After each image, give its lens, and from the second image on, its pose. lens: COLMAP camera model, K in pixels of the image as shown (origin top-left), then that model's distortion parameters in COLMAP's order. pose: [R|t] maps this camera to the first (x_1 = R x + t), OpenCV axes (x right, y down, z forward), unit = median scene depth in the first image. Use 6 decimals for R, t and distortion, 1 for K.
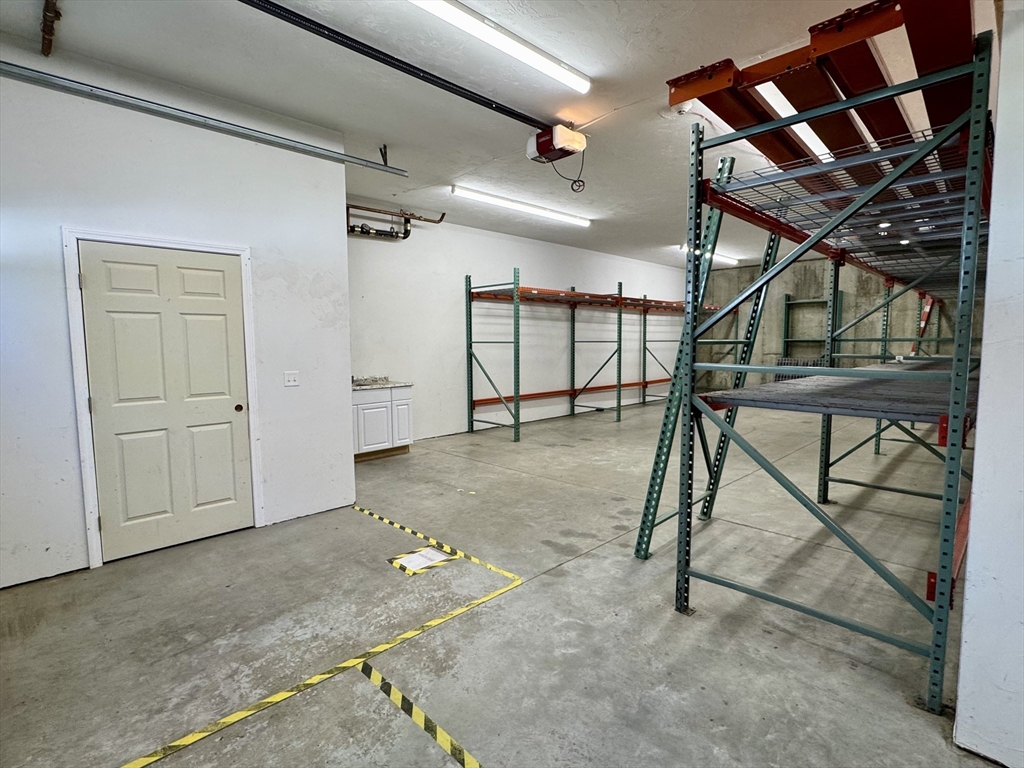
lens RADIAL K [[508.3, 0, 509.8], [0, 508.3, 382.4], [0, 0, 1]] dist [-0.002152, 0.000600]
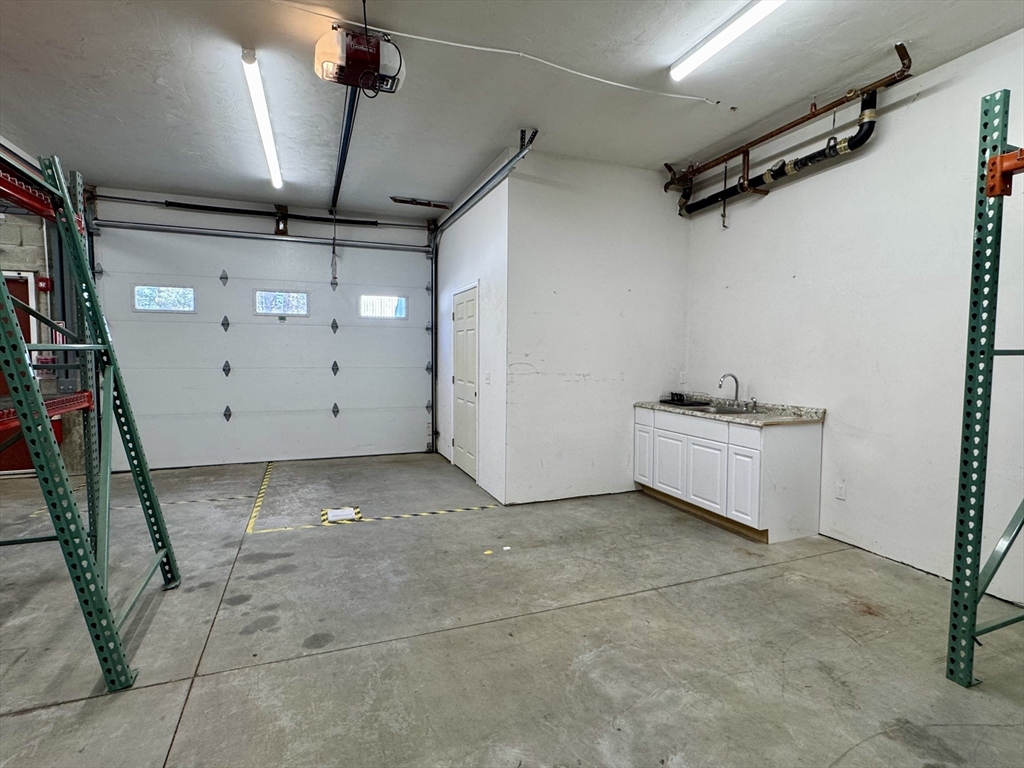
lens RADIAL K [[508.3, 0, 509.8], [0, 508.3, 382.4], [0, 0, 1]] dist [-0.002152, 0.000600]
pose [[-0.390339, 0.062249, -0.918564, 0.821125], [-0.076479, 0.992071, 0.099730, -0.147752], [0.917489, 0.109179, -0.382484, 1.827781]]
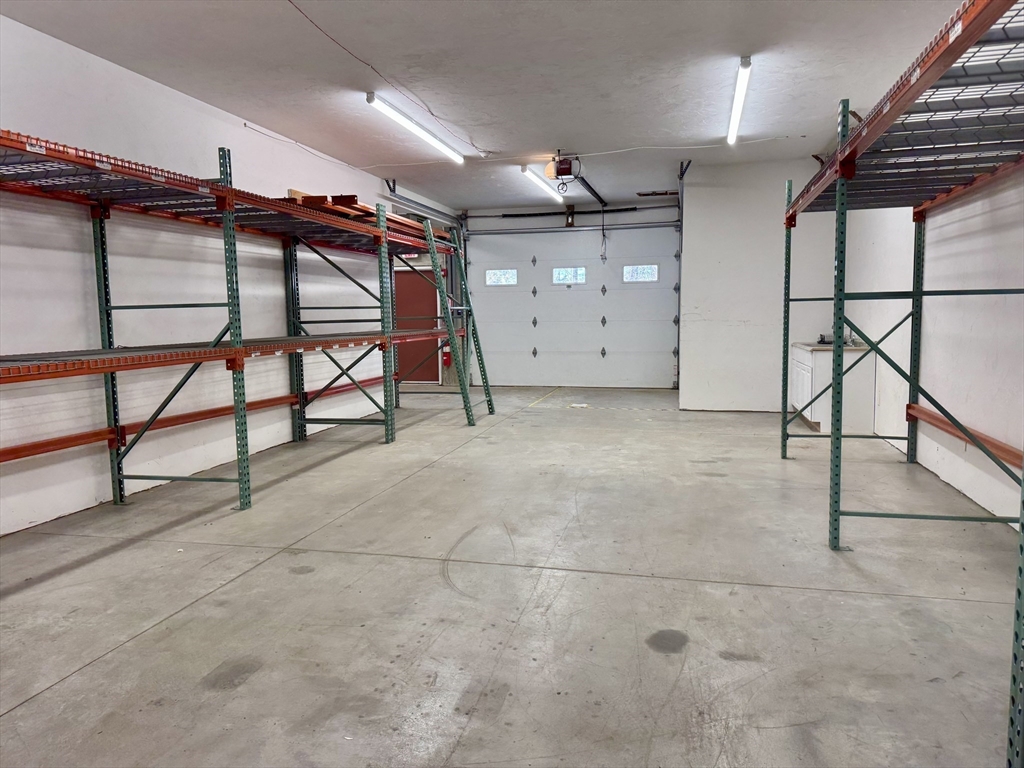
lens RADIAL K [[720.2, 0, 512.0], [0, 720.2, 384.0], [0, 0, 1]] dist [0.075871, -0.097012]
pose [[-0.852844, 0.072948, -0.517045, 1.647823], [-0.018572, 0.985329, 0.169651, -0.260429], [0.521835, 0.154289, -0.838977, 3.387493]]
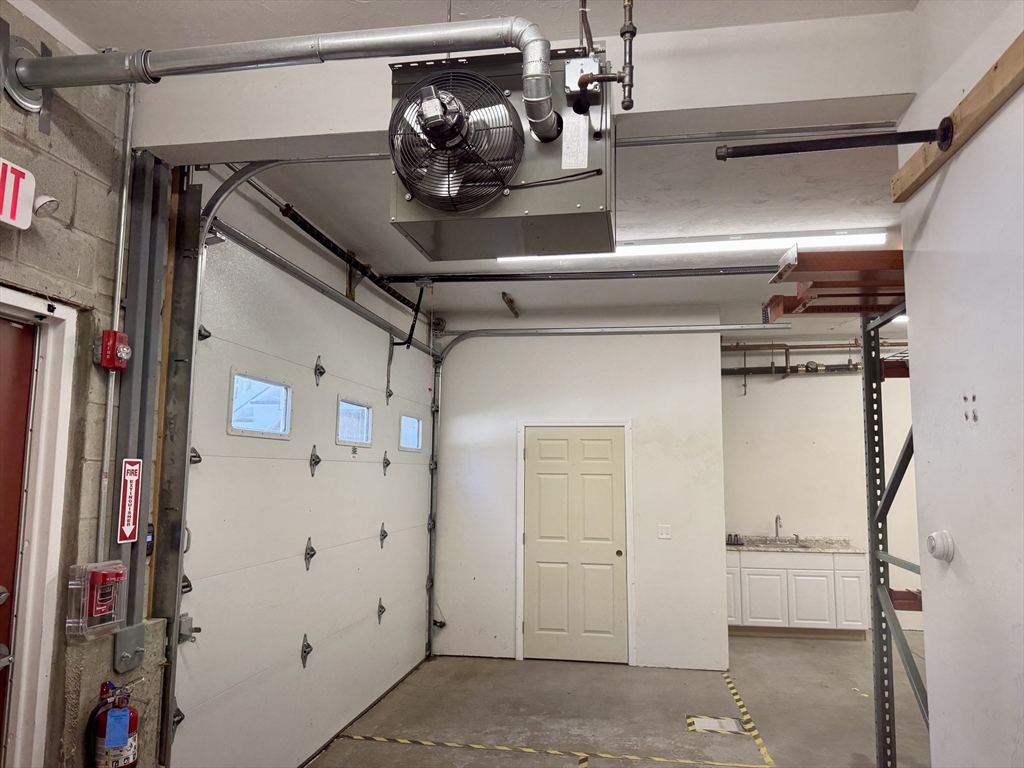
lens RADIAL K [[724.0, 0, 525.6], [0, 724.0, 380.5], [0, 0, 1]] dist [0.077108, -0.104990]
pose [[0.604319, -0.084810, -0.792216, 0.803292], [-0.078705, 0.983101, -0.165283, -0.054251], [0.792846, 0.162235, 0.587431, -0.267592]]
